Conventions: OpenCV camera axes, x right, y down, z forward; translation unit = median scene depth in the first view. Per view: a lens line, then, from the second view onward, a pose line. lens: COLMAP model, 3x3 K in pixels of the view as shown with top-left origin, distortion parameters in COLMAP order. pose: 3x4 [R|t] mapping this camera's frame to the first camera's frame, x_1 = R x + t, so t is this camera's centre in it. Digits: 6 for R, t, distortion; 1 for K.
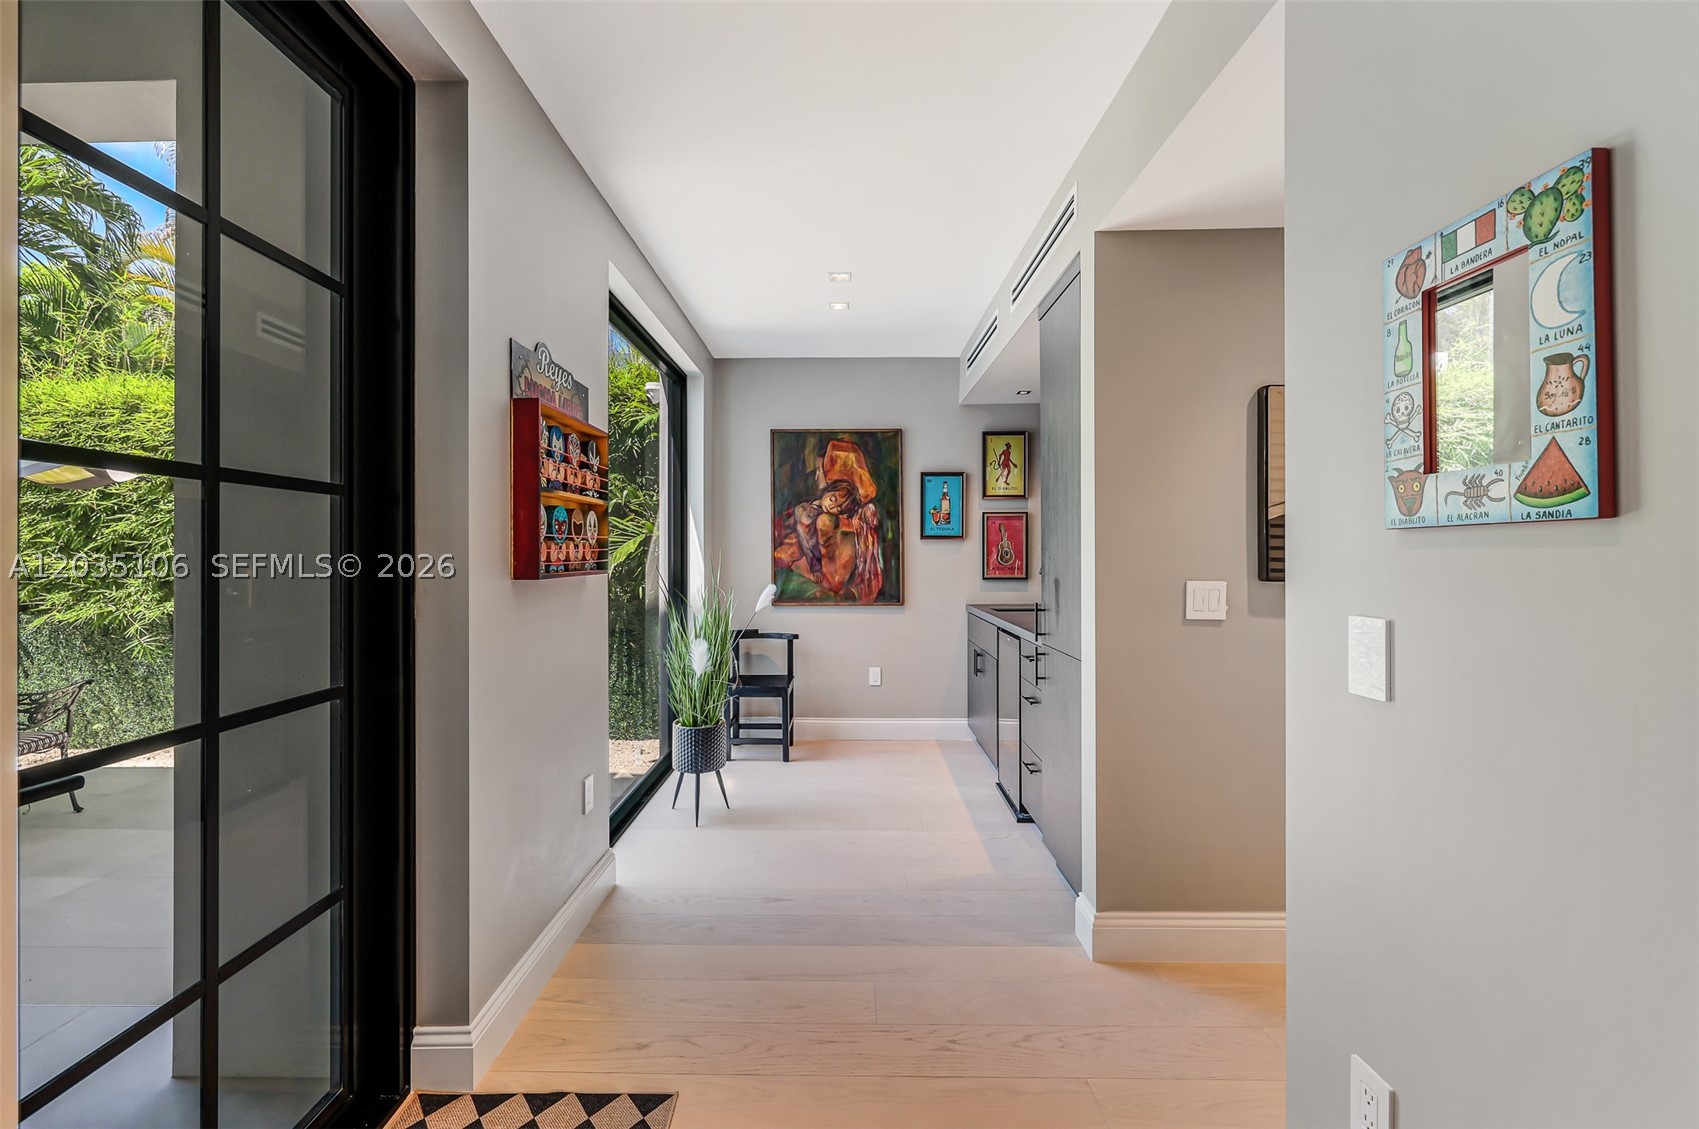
lens RADIAL K [[720.6, 0, 845.9], [0, 720.6, 553.6], [0, 0, 1]] dist [-0.010326, 0.000441]
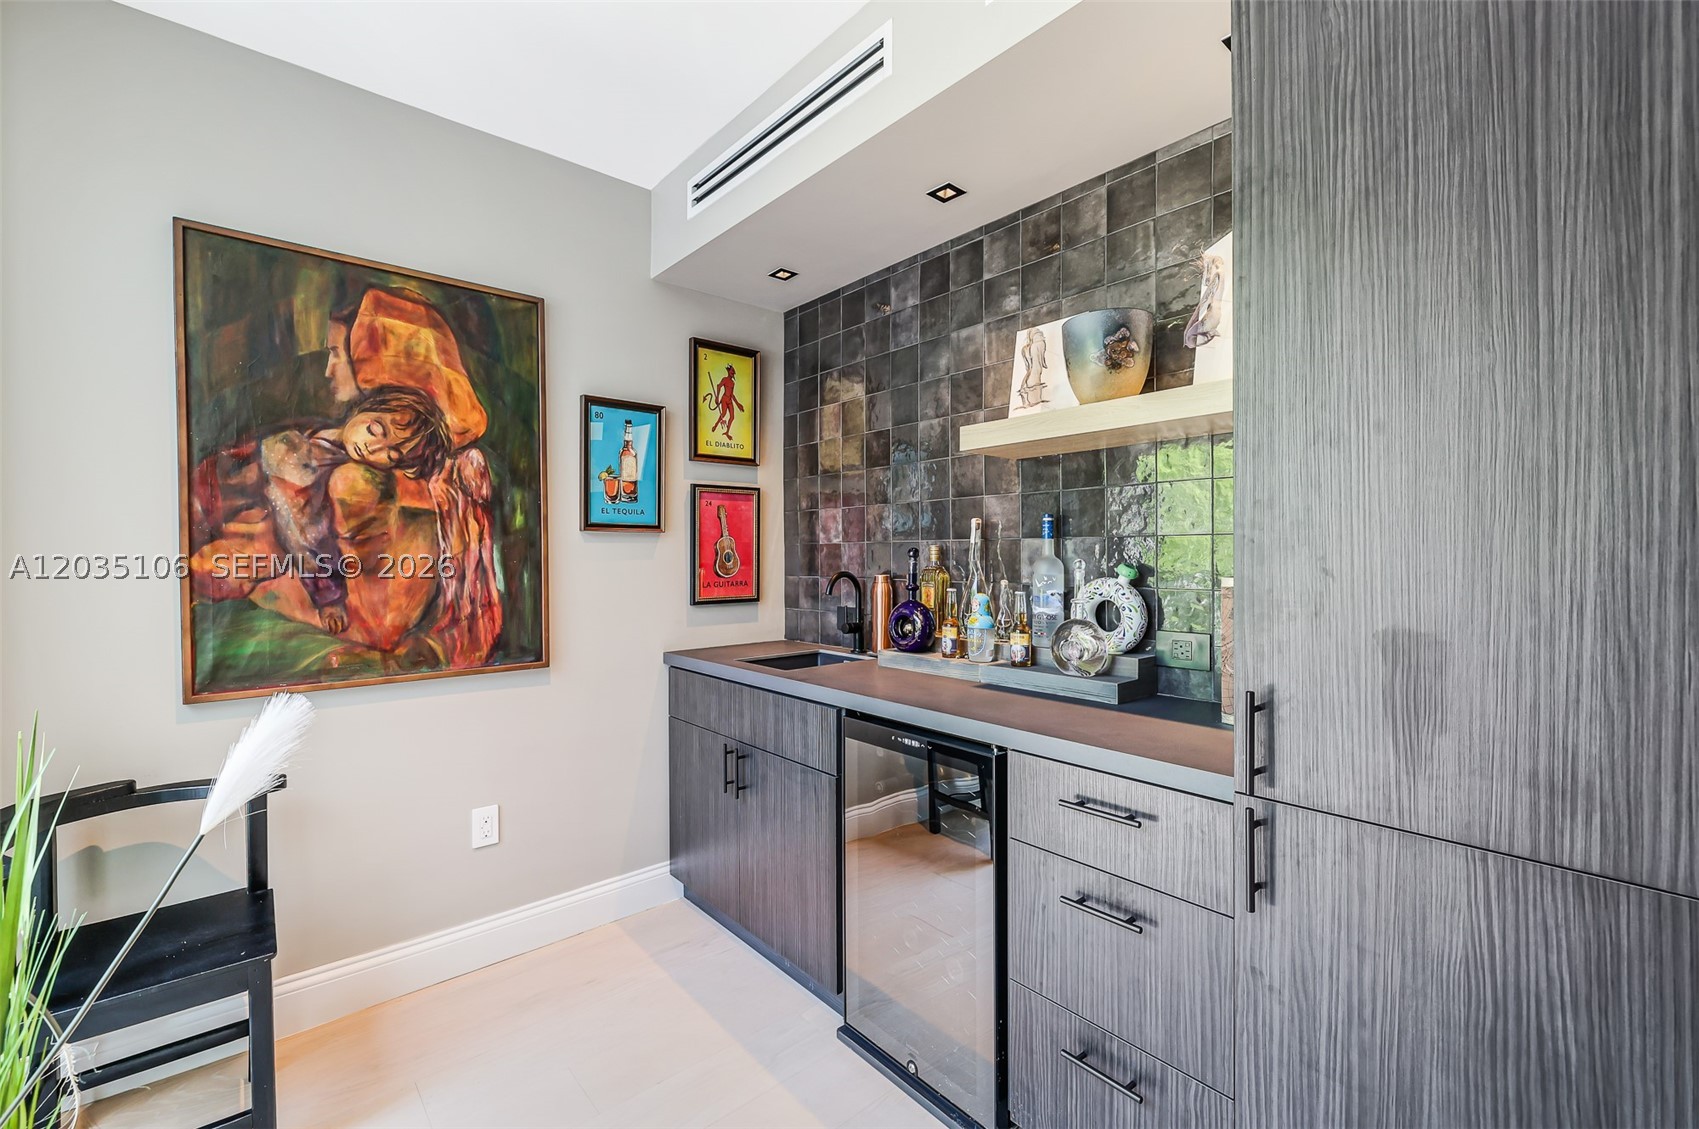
lens RADIAL K [[720.6, 0, 846.6], [0, 720.6, 562.2], [0, 0, 1]] dist [-0.010326, 0.000441]
pose [[0.762087, -0.009344, 0.647407, -0.080053], [0.008250, 0.999955, 0.004721, 0.001321], [-0.647422, 0.001743, 0.762130, 0.505565]]
